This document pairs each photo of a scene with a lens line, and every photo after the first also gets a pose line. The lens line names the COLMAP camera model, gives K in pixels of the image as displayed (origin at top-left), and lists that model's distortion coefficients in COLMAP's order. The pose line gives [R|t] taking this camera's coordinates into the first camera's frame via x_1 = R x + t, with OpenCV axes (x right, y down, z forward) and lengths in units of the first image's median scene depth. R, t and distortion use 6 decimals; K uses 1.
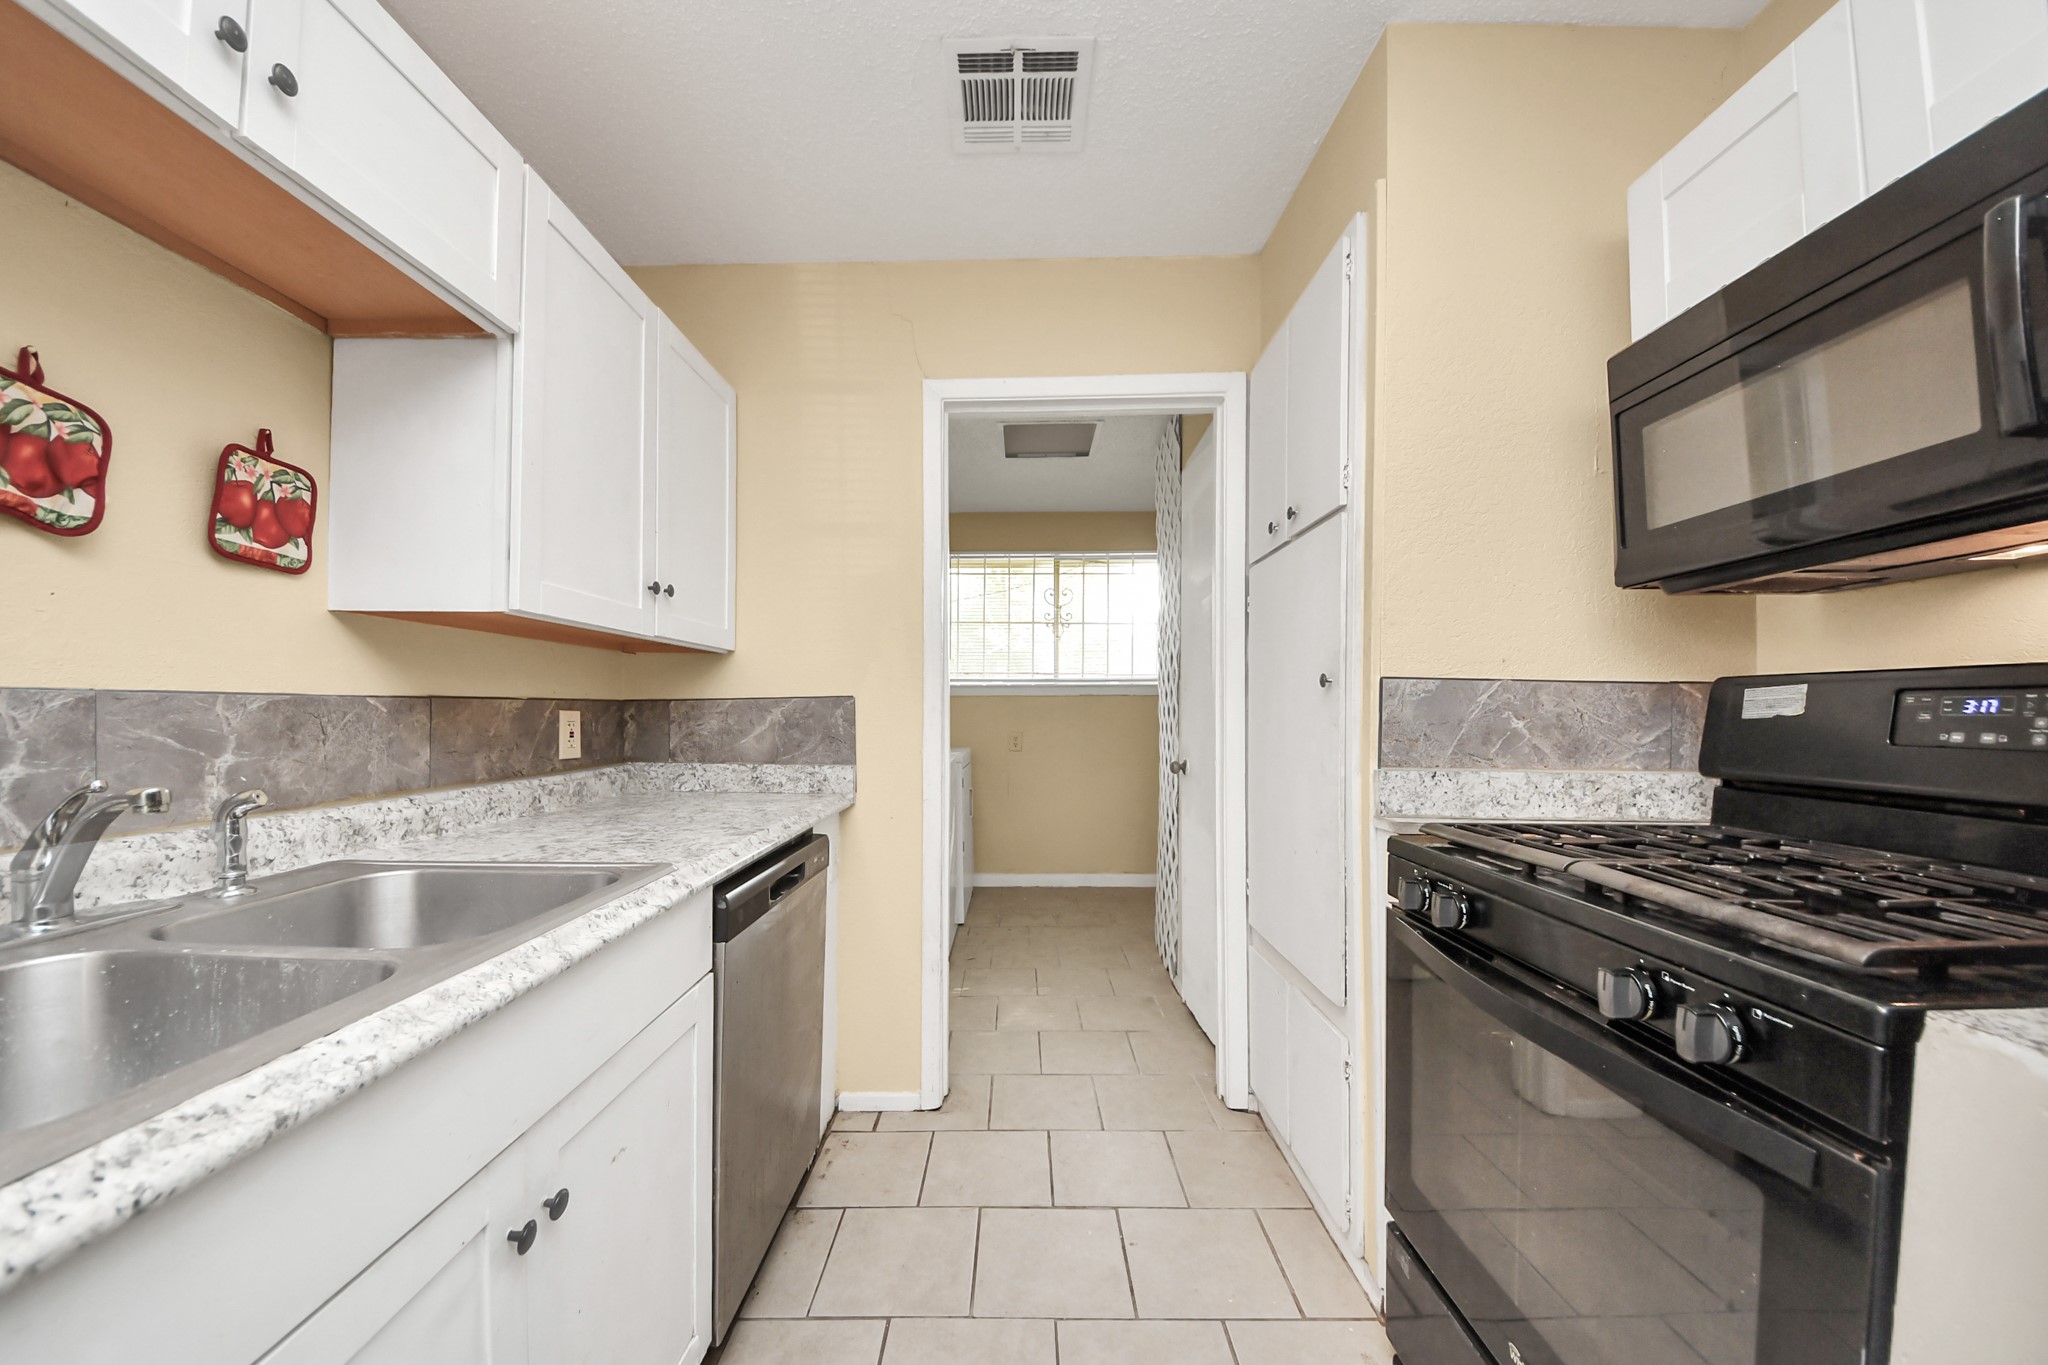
lens RADIAL K [[739.0, 0, 1018.0], [0, 739.0, 683.5], [0, 0, 1]] dist [0.000449, -0.001333]
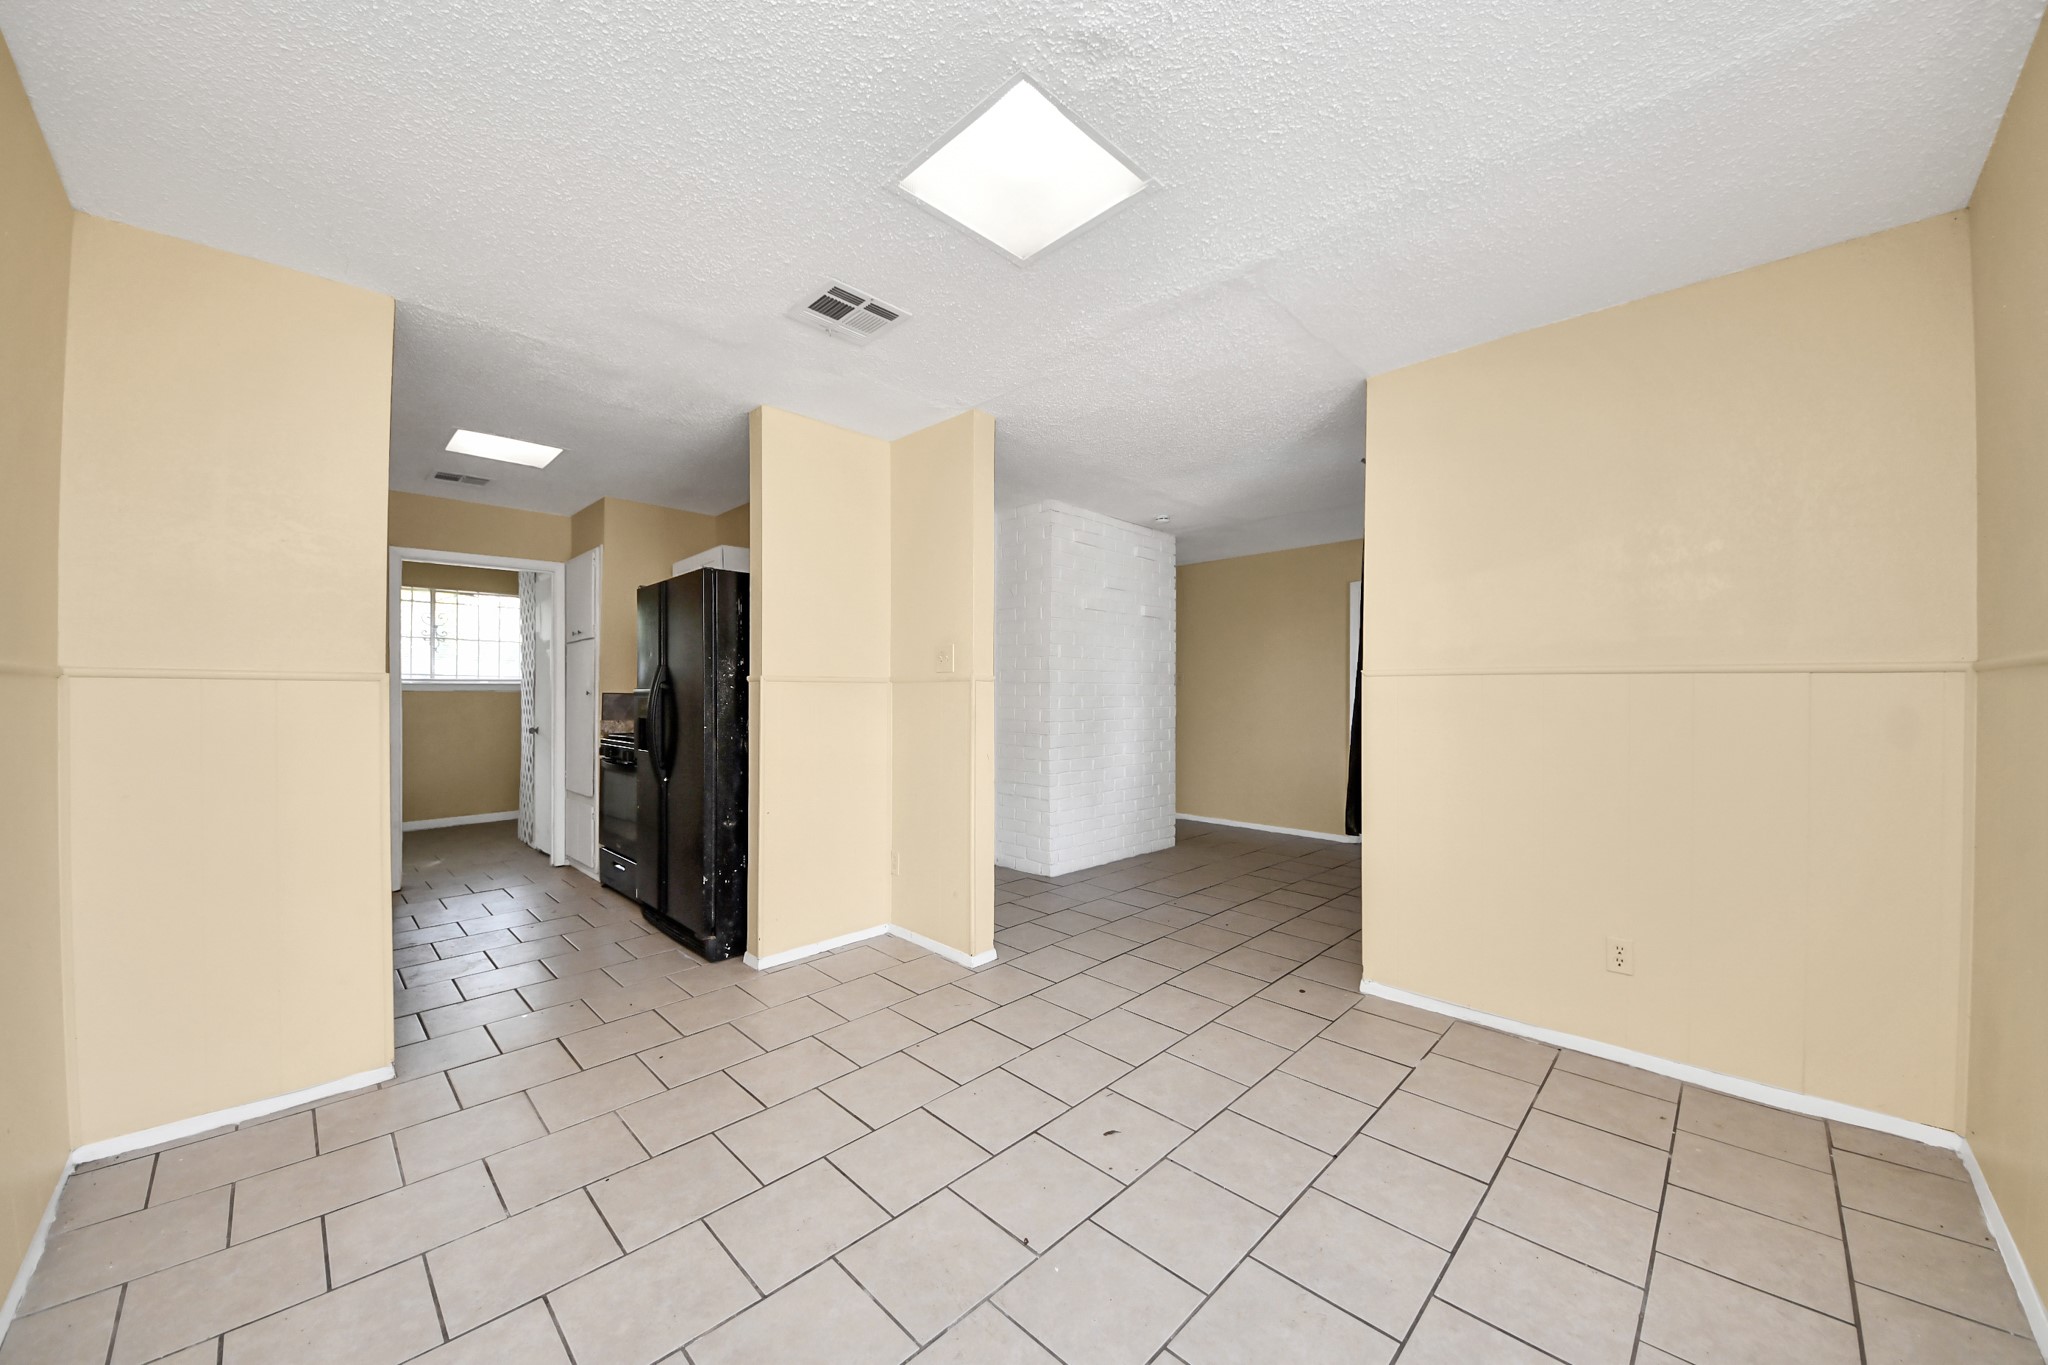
lens RADIAL K [[739.0, 0, 1033.2], [0, 739.0, 682.5], [0, 0, 1]] dist [0.000449, -0.001333]
pose [[0.700338, 0.002863, 0.713805, -0.352535], [-0.016906, 0.999778, 0.012577, -0.086909], [-0.713611, -0.020875, 0.700231, -1.829553]]
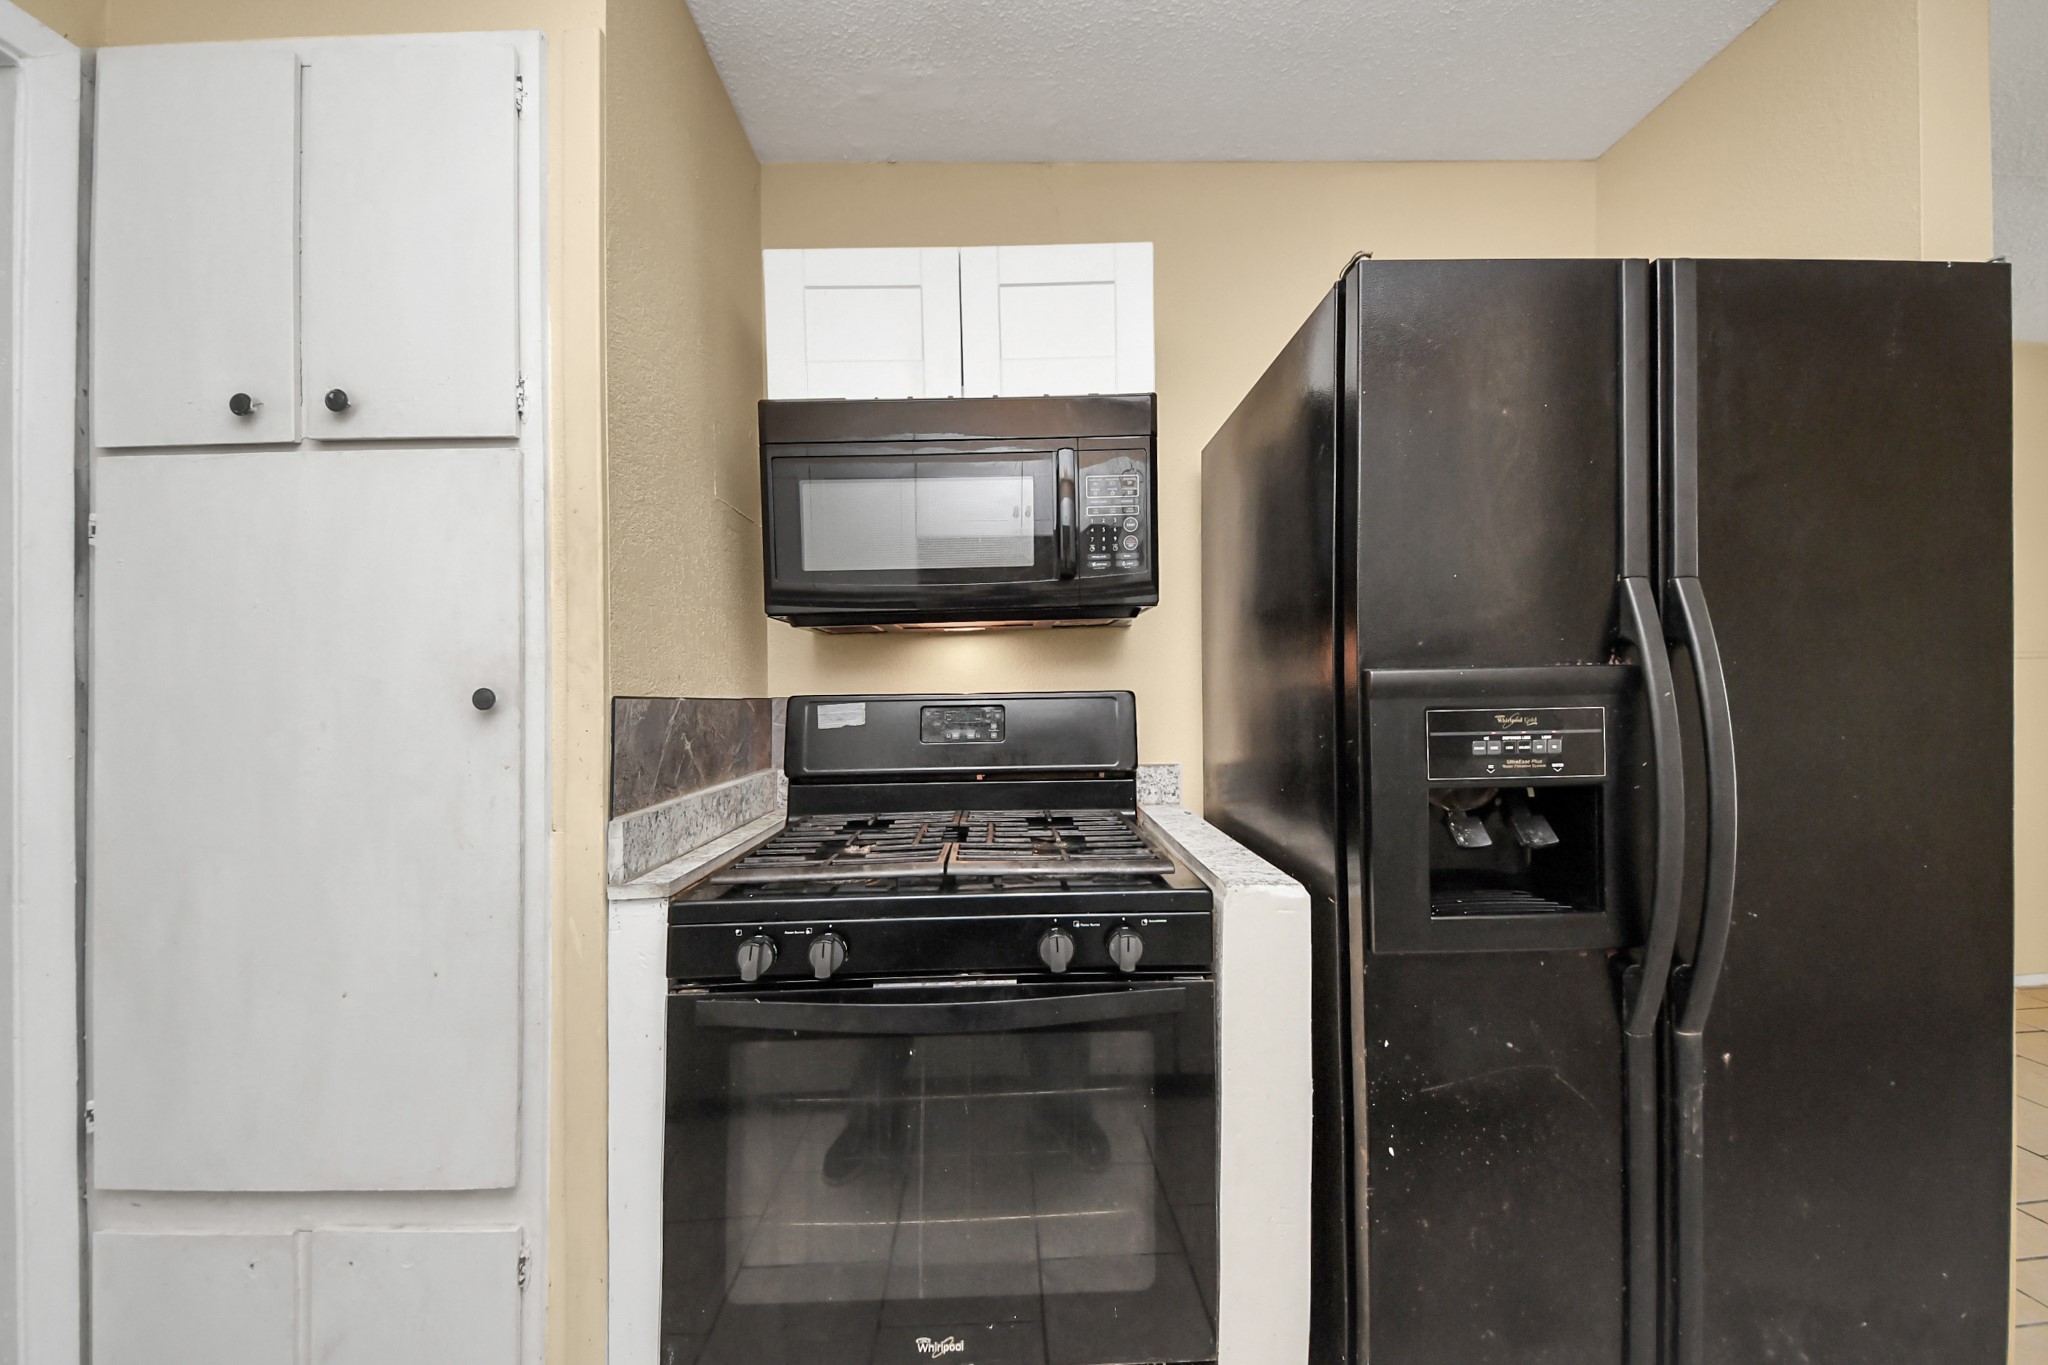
lens RADIAL K [[739.0, 0, 1021.9], [0, 739.0, 693.3], [0, 0, 1]] dist [0.000449, -0.001333]
pose [[-0.023265, -0.001153, 0.999729, -0.183189], [-0.012610, 0.999920, 0.000859, -0.011974], [-0.999650, -0.012586, -0.023278, 0.421801]]
